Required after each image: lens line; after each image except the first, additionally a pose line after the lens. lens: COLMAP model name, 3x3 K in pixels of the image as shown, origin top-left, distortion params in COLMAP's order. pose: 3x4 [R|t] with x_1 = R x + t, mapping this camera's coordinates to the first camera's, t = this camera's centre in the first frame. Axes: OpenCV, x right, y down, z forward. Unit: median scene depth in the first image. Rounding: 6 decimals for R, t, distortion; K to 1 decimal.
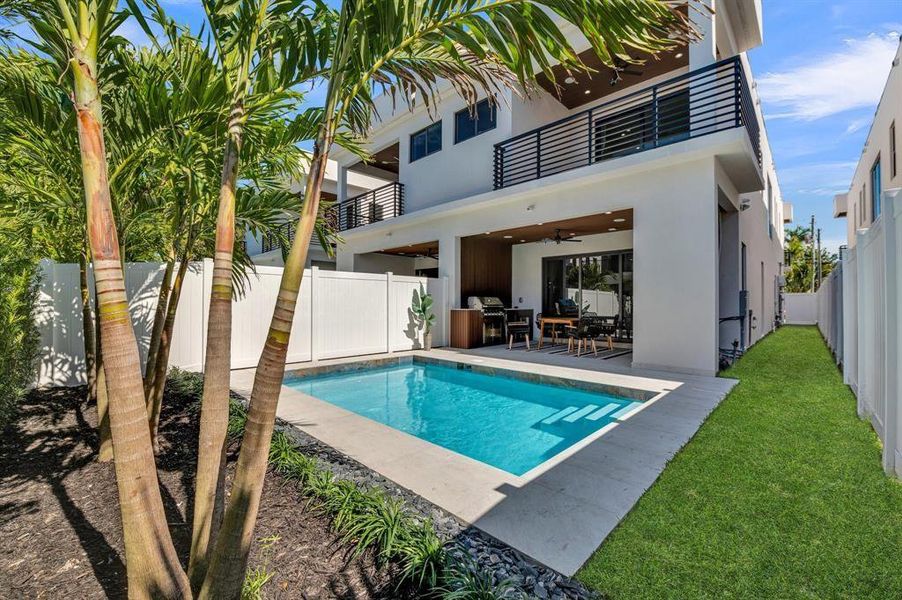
lens RADIAL K [[367.0, 0, 449.7], [0, 367.0, 300.2], [0, 0, 1]] dist [-0.012980, -0.000571]
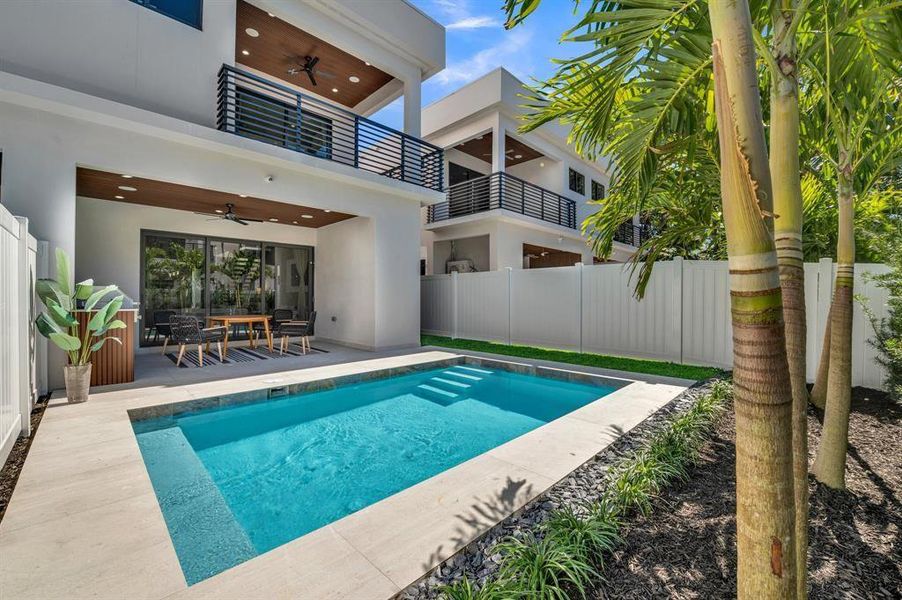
lens RADIAL K [[367.0, 0, 449.7], [0, 367.0, 300.2], [0, 0, 1]] dist [-0.012980, -0.000571]
pose [[0.019966, -0.013952, 0.999703, -0.705575], [-0.020185, 0.999693, 0.014355, -0.008265], [-0.999597, -0.020466, 0.019678, 0.730899]]
